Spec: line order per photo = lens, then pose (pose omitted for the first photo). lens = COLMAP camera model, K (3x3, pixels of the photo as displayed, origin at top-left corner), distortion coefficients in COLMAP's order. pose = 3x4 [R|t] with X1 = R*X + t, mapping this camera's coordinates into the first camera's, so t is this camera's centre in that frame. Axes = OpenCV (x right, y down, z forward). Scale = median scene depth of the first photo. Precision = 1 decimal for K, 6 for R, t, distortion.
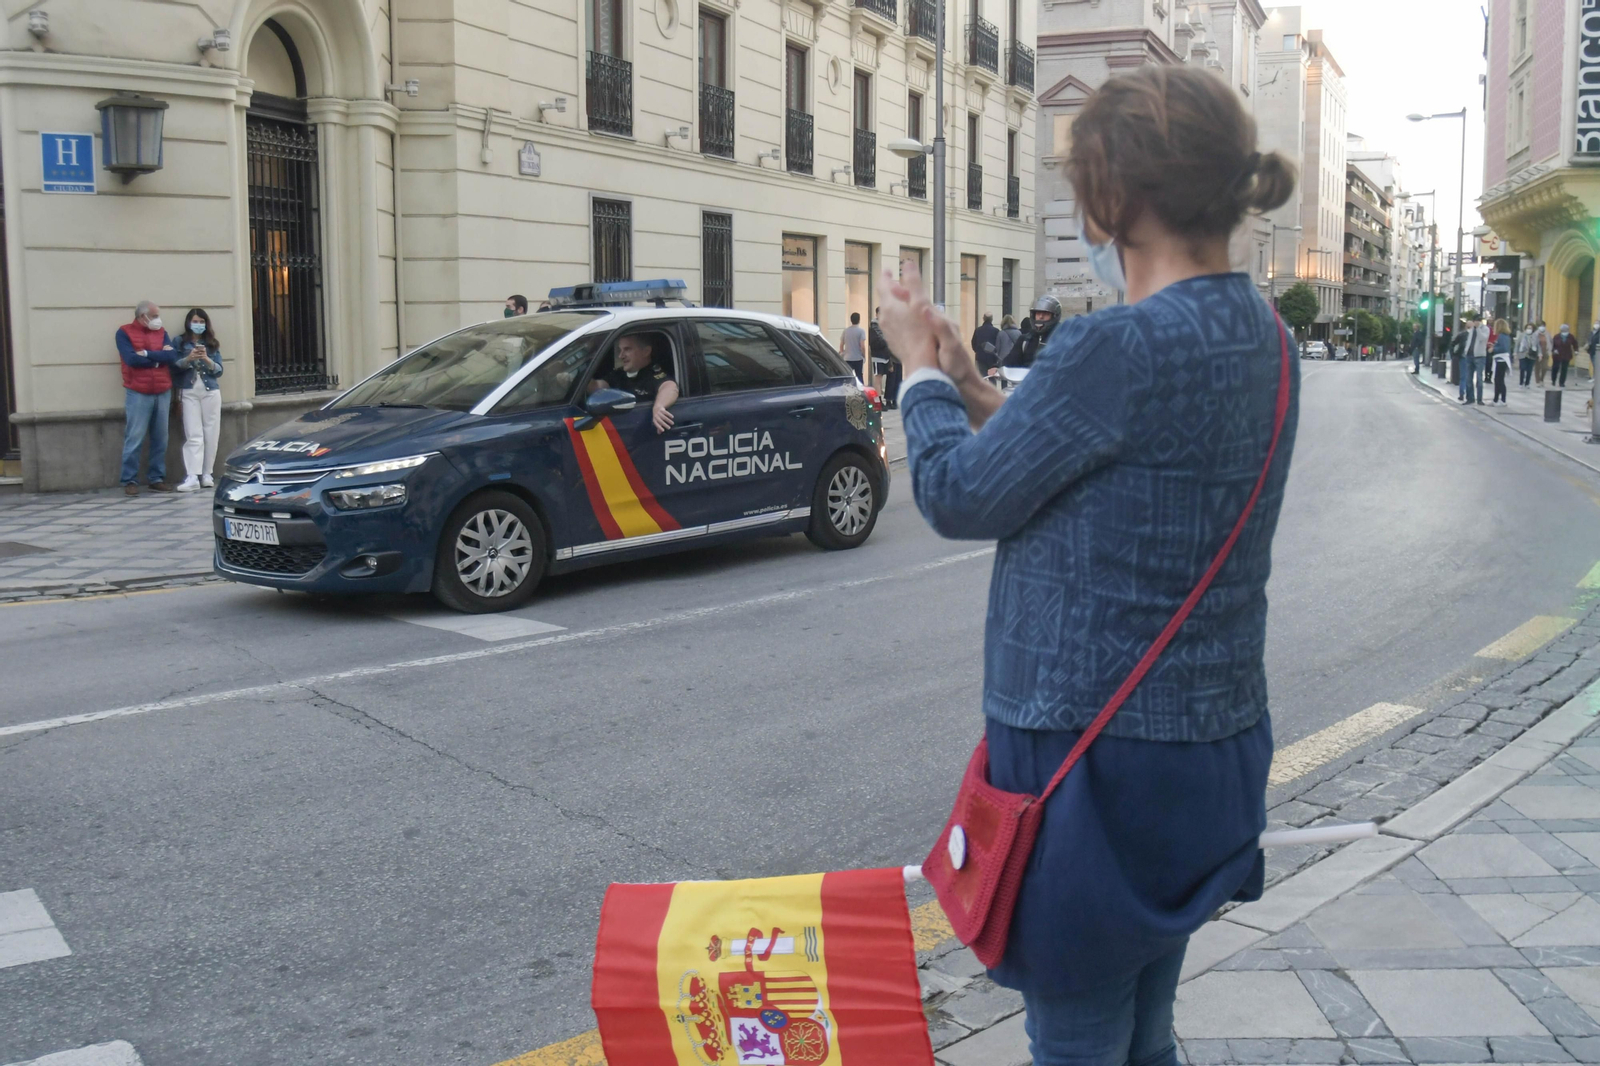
lens RADIAL K [[1400.8, 0, 800.7], [0, 1400.8, 481.7], [0, 0, 1]] dist [-0.090390, 0.007153]
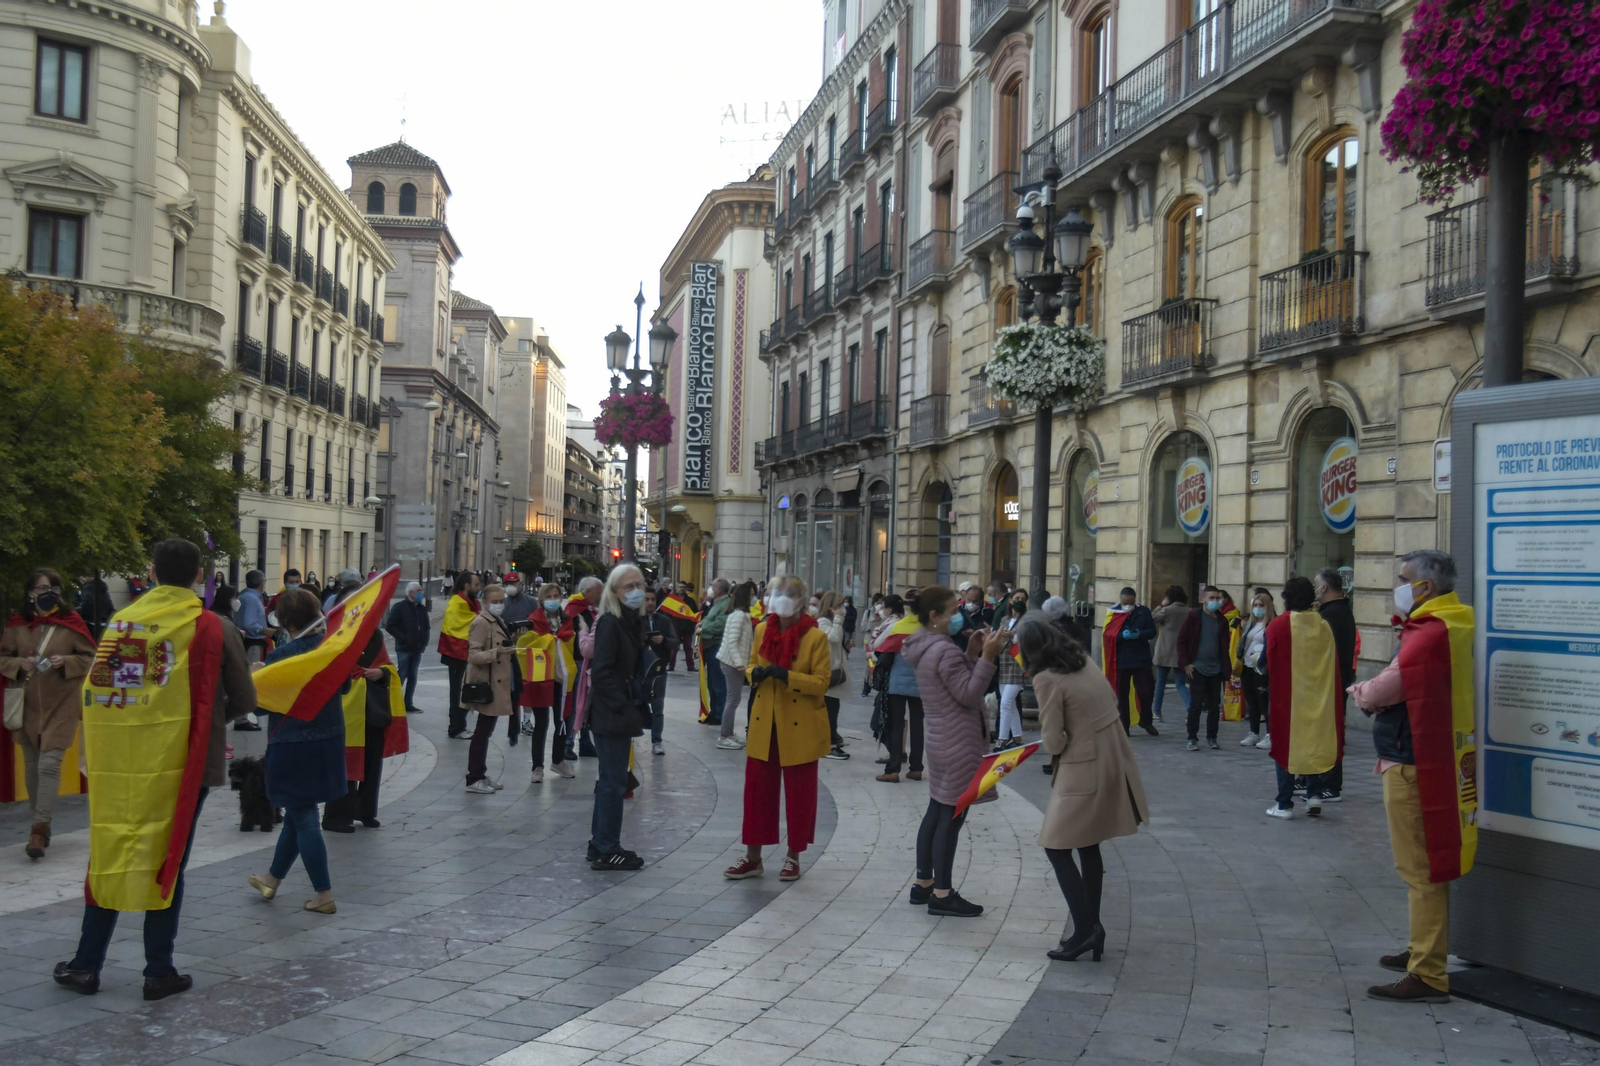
lens RADIAL K [[1682.5, 0, 800.0], [0, 1682.5, 533.0], [0, 0, 1]] dist [-0.040636, 0.003479]
pose [[0.871874, 0.035266, 0.488458, -0.152054], [0.025124, 0.992870, -0.116528, 0.033539], [-0.489085, 0.113870, 0.864772, -0.393151]]
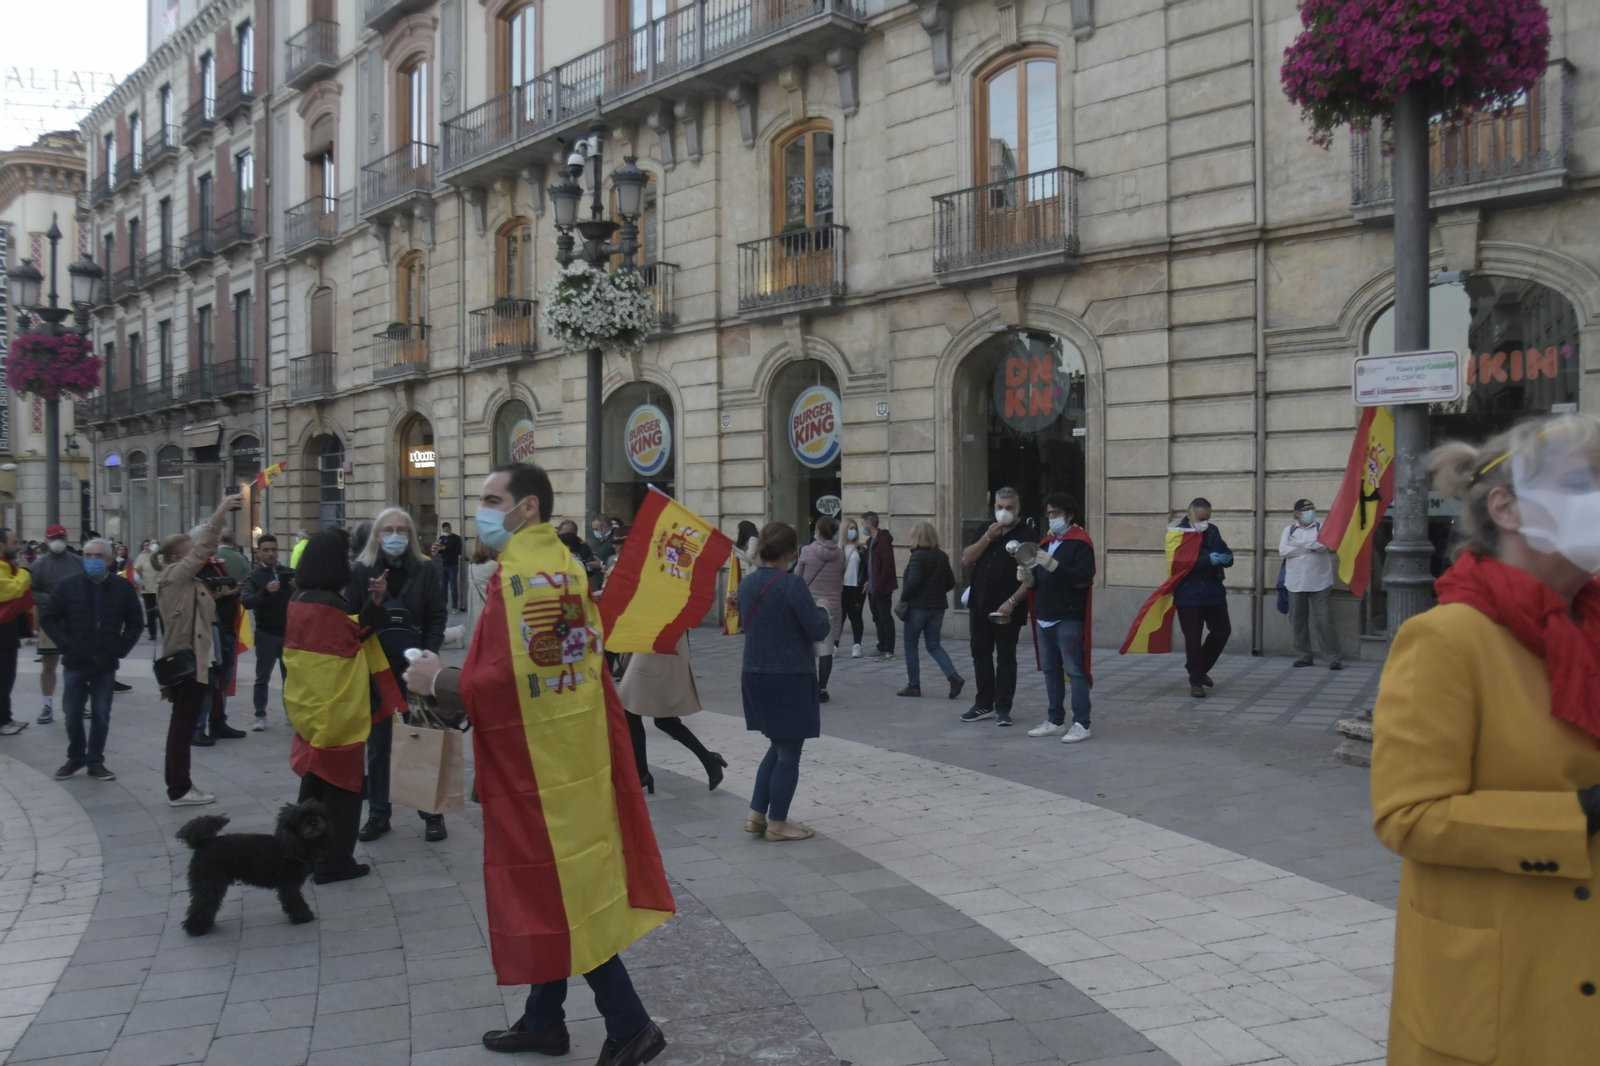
lens RADIAL K [[1292.8, 0, 854.9], [0, 1292.8, 550.4], [0, 0, 1]] dist [-0.094090, 0.046231]
pose [[0.436738, -0.025275, 0.899234, -0.164893], [0.108917, 0.993737, -0.024967, 0.024474], [-0.892971, 0.108846, 0.436755, -0.287111]]
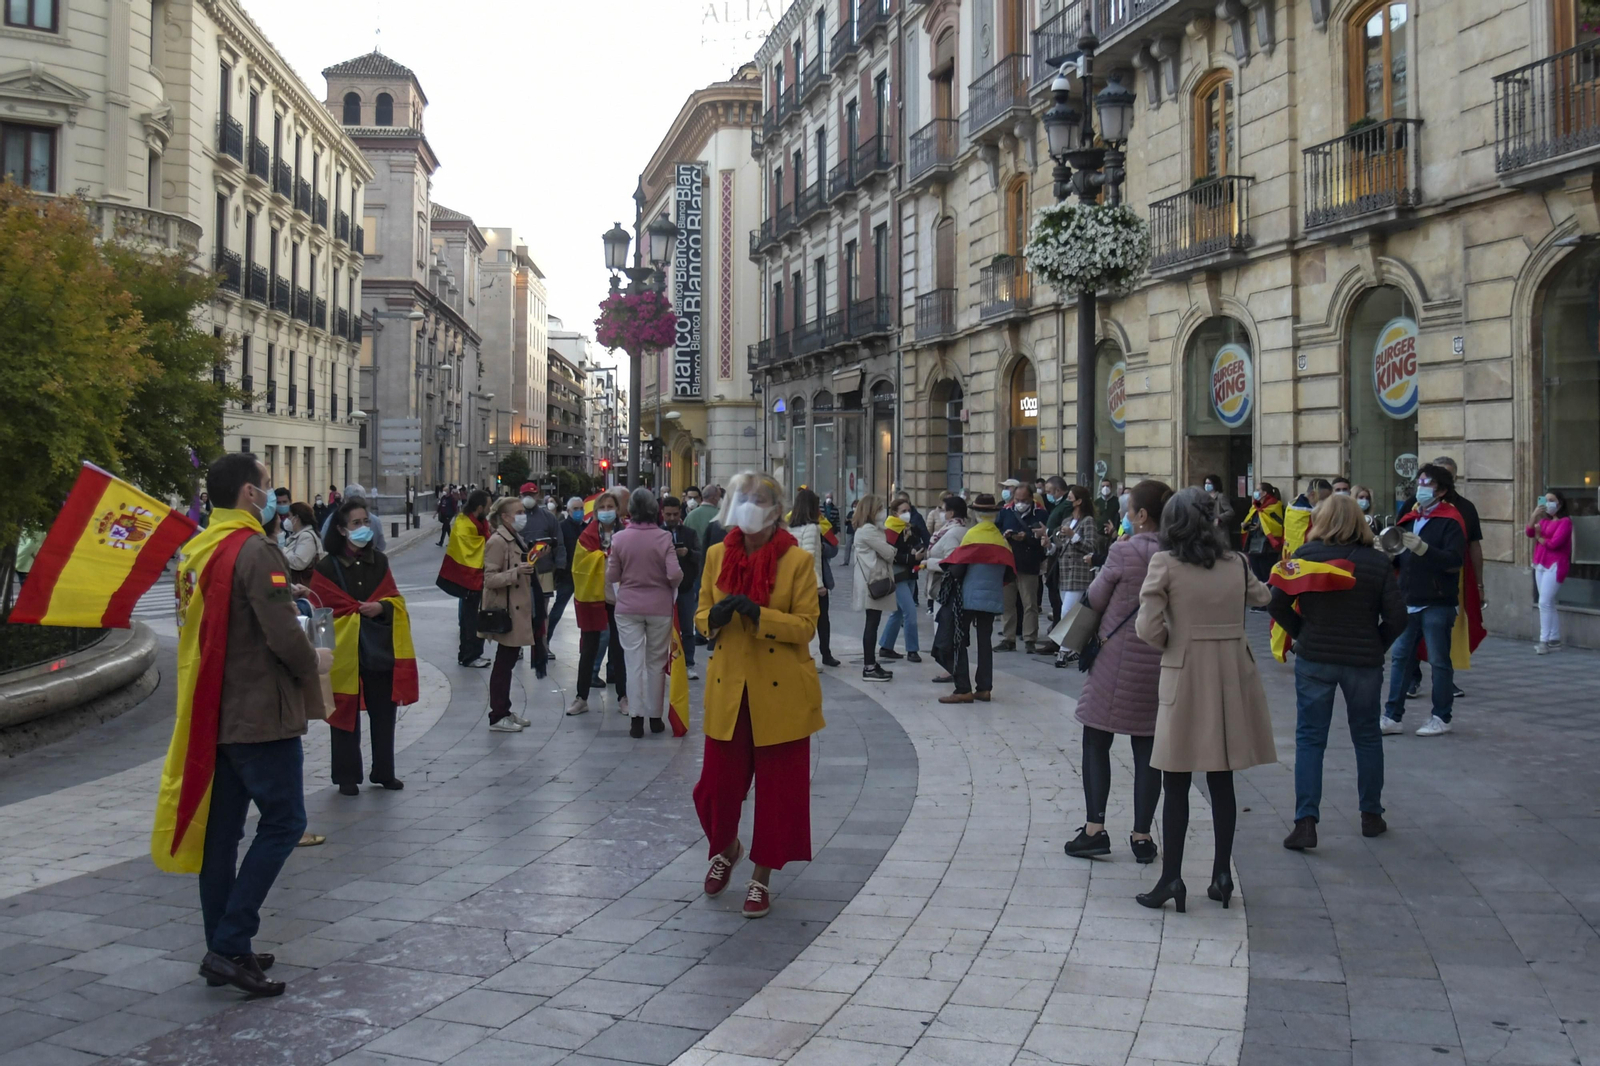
lens RADIAL K [[1671.7, 0, 796.6], [0, 1671.7, 421.3], [0, 0, 1]] dist [-0.084172, 0.025588]
pose [[0.866128, 0.017305, 0.499522, -0.147962], [0.053273, 0.990512, -0.126684, 0.030976], [-0.496975, 0.136336, 0.856988, -0.364842]]
